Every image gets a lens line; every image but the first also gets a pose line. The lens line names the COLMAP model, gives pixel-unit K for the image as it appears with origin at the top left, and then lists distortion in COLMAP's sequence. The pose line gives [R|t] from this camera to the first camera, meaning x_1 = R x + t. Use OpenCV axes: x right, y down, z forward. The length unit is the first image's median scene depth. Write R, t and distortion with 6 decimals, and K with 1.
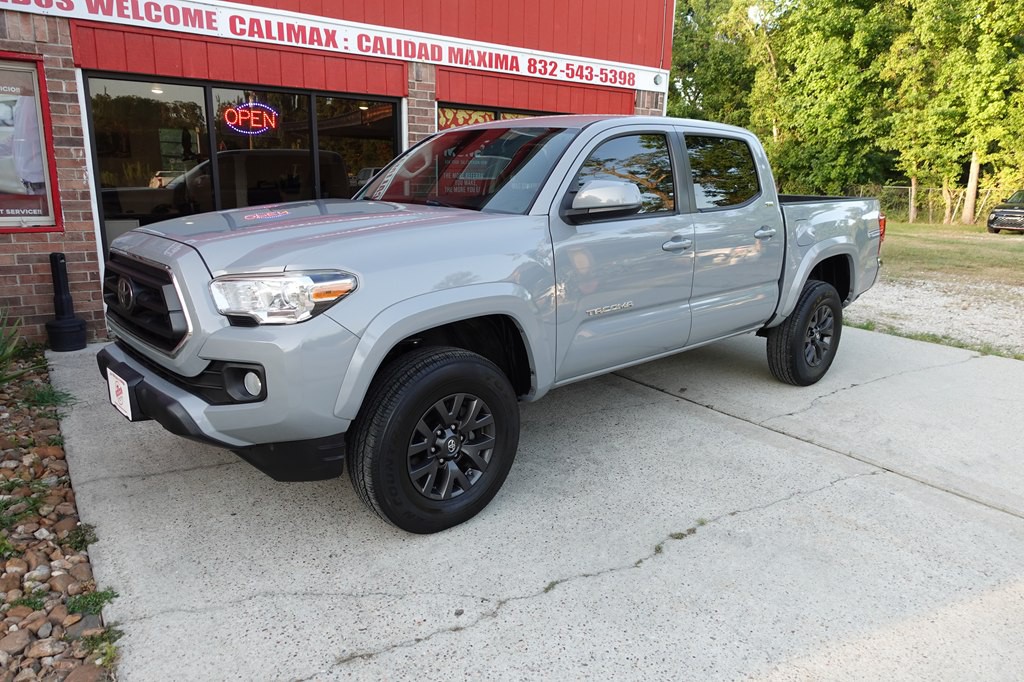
lens RADIAL K [[706.4, 0, 511.4], [0, 706.4, 341.2], [0, 0, 1]] dist [0.001095, -0.000657]
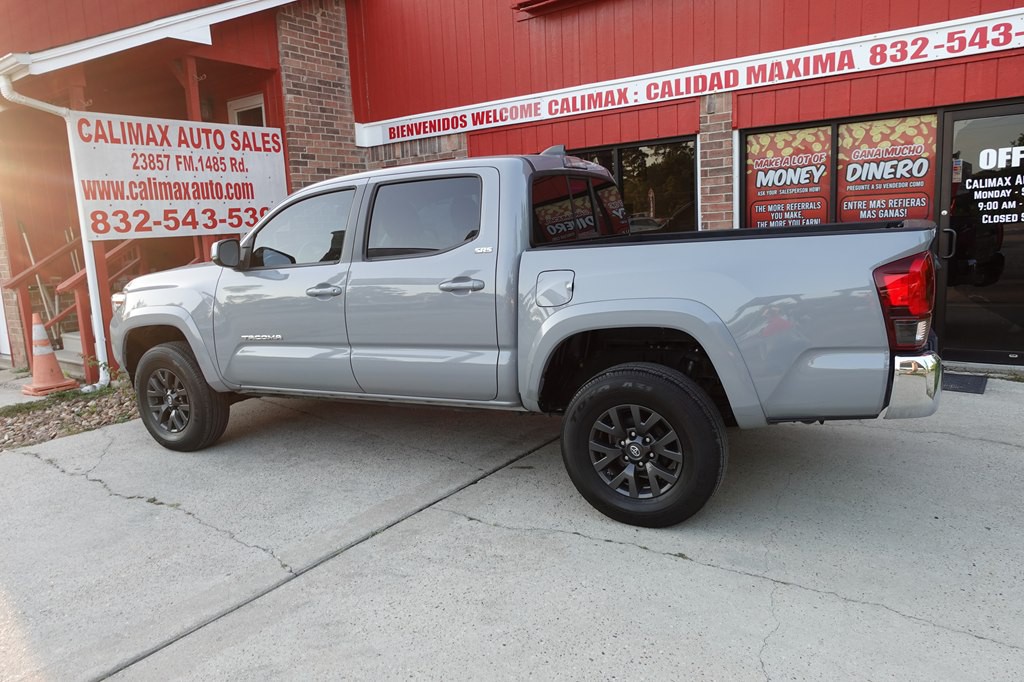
lens RADIAL K [[706.4, 0, 513.8], [0, 706.4, 338.6], [0, 0, 1]] dist [0.001095, -0.000657]
pose [[0.321932, 0.114344, -0.939833, 0.786379], [-0.155874, 0.985535, 0.066511, -0.106314], [0.933843, 0.125084, 0.335099, 0.533867]]
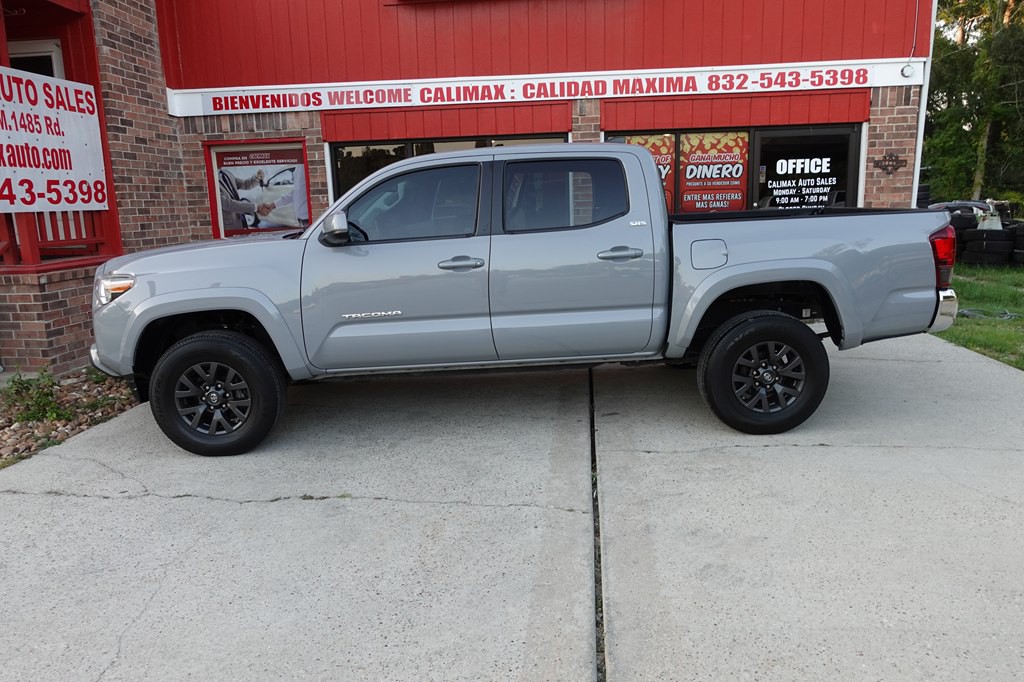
lens RADIAL K [[706.4, 0, 513.4], [0, 706.4, 339.4], [0, 0, 1]] dist [0.001095, -0.000657]
pose [[0.756106, 0.083681, -0.649077, 0.594929], [-0.103465, 0.994603, 0.007702, -0.021459], [0.646219, 0.061333, 0.760683, 0.127782]]
